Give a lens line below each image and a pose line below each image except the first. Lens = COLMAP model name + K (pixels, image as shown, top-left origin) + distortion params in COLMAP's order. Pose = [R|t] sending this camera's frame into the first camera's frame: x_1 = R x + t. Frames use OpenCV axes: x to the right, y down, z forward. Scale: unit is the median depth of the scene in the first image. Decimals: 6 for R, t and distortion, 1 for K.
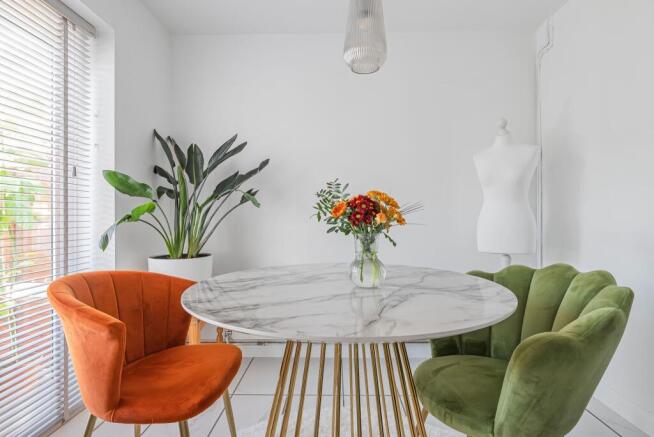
lens RADIAL K [[348.0, 0, 326.4], [0, 348.0, 215.4], [0, 0, 1]] dist [-0.006633, -0.000257]
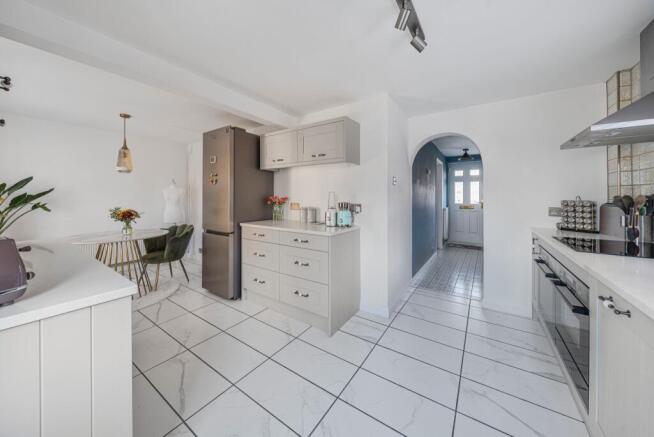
lens RADIAL K [[228.0, 0, 324.7], [0, 228.0, 196.6], [0, 0, 1]] dist [0.001704, 0.000136]
pose [[0.541604, 0.009007, 0.840586, -0.701769], [-0.007960, 0.999953, -0.005586, -0.184324], [-0.840596, -0.003666, 0.541650, -1.852350]]
